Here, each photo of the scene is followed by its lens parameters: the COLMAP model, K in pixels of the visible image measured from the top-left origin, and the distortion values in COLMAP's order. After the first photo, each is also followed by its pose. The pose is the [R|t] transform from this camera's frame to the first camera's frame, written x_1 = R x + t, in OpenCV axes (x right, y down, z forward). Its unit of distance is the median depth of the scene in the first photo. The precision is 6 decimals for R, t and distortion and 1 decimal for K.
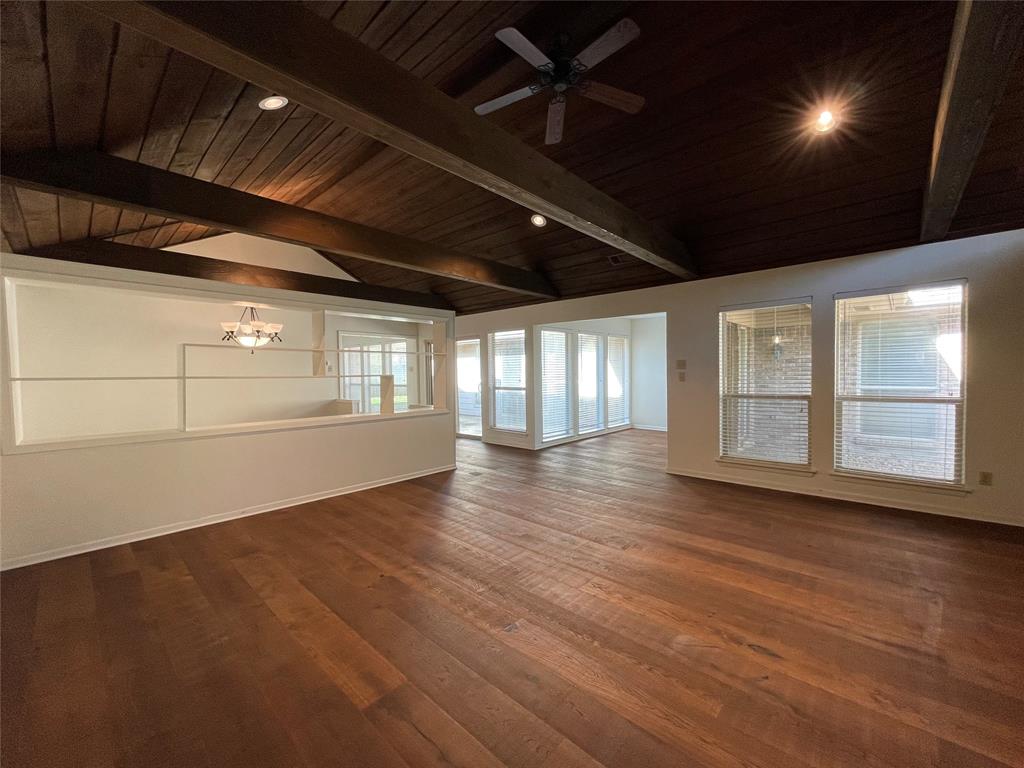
lens RADIAL K [[410.9, 0, 512.1], [0, 410.9, 384.9], [0, 0, 1]] dist [-0.002728, -0.000397]
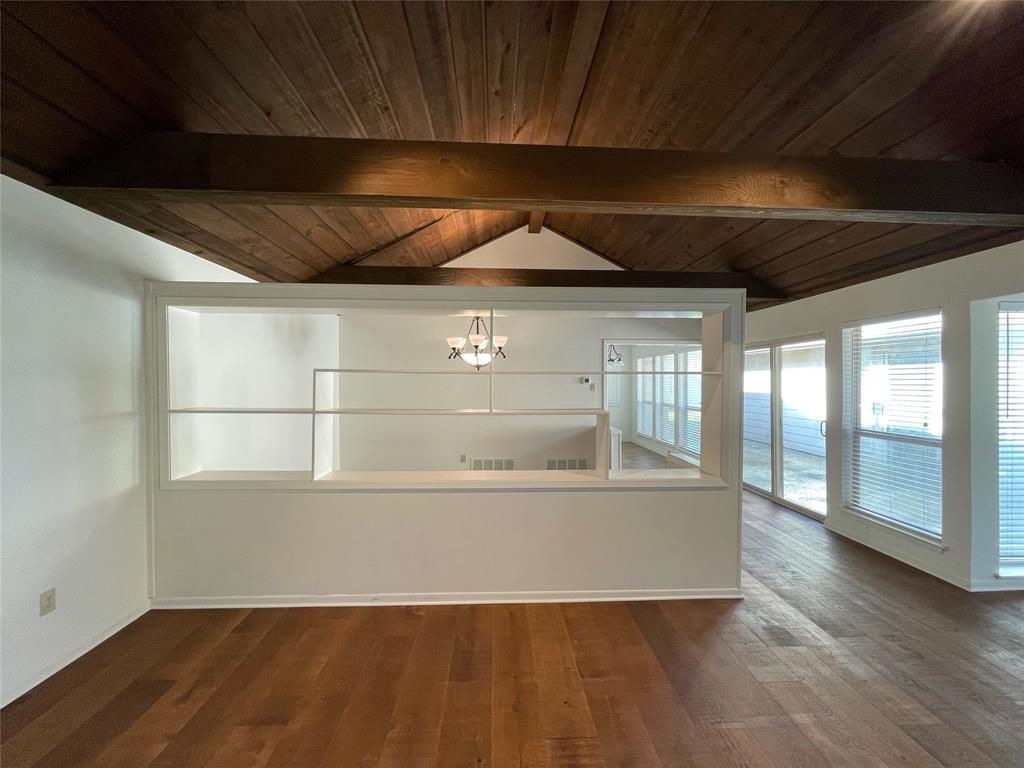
lens RADIAL K [[410.9, 0, 513.9], [0, 410.9, 382.5], [0, 0, 1]] dist [-0.002728, -0.000397]
pose [[0.712925, 0.015677, -0.701065, 0.012086], [-0.031587, 0.999453, -0.009772, -0.040824], [0.700529, 0.029111, 0.713030, 0.363100]]
